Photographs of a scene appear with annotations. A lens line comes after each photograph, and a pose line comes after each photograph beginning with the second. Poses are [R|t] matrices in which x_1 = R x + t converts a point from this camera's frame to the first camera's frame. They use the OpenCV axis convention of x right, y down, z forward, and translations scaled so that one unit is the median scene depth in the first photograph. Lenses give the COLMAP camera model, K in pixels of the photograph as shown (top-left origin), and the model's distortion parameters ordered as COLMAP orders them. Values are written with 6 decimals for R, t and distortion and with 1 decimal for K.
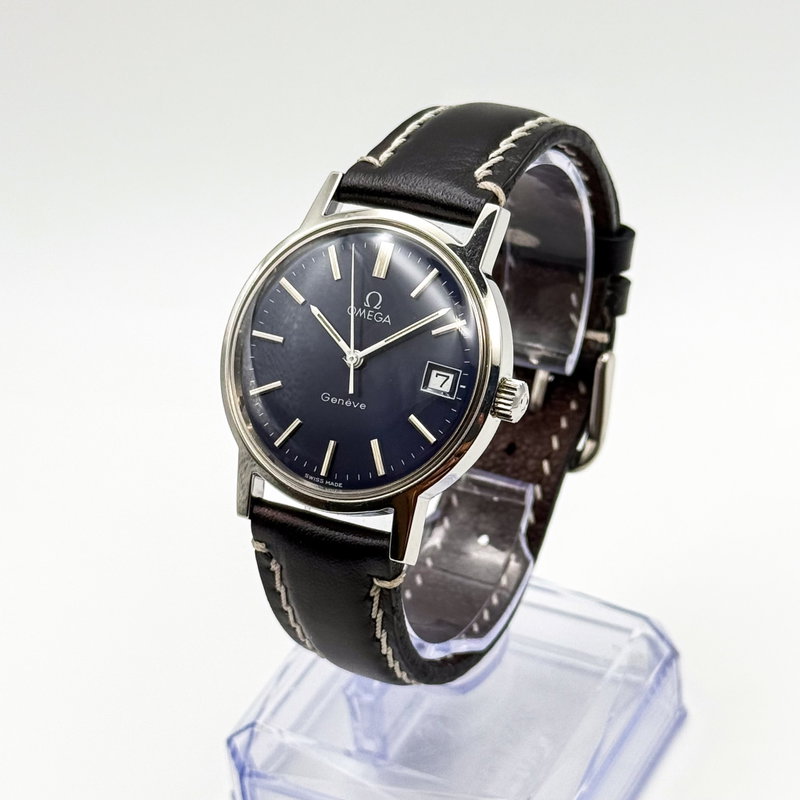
lens RADIAL K [[2575.9, 0, 400.0], [0, 2575.9, 400.0], [0, 0, 1]] dist [0.385541, -1.463485]
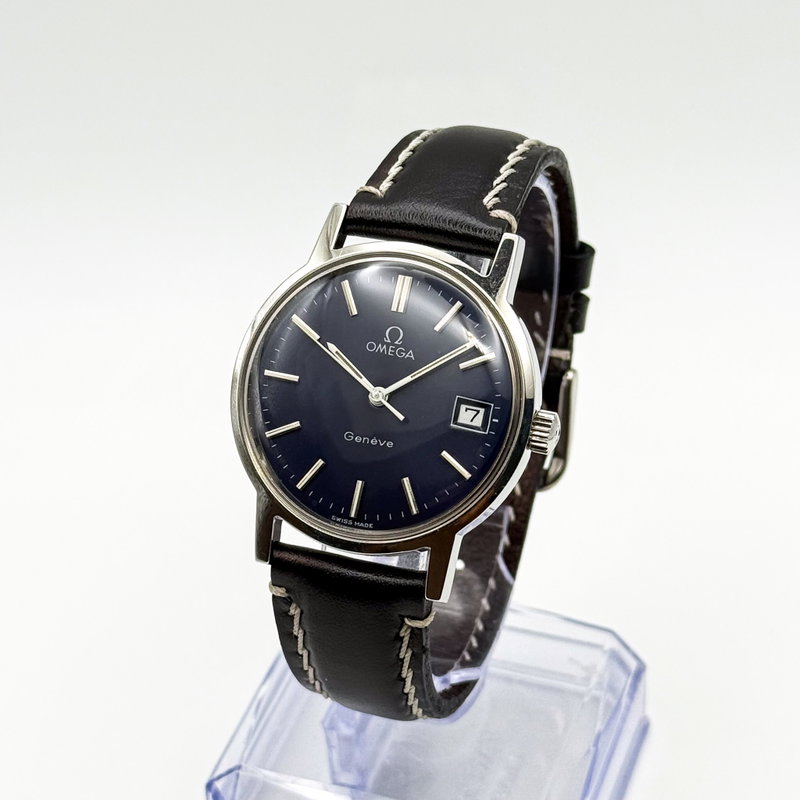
lens RADIAL K [[2575.9, 0, 400.0], [0, 2575.9, 400.0], [0, 0, 1]] dist [0.385541, -1.463485]
pose [[0.985137, -0.044791, 0.165829, -0.168447], [0.041973, 0.998909, 0.020462, -0.033459], [-0.166565, -0.013198, 0.985942, 0.032698]]
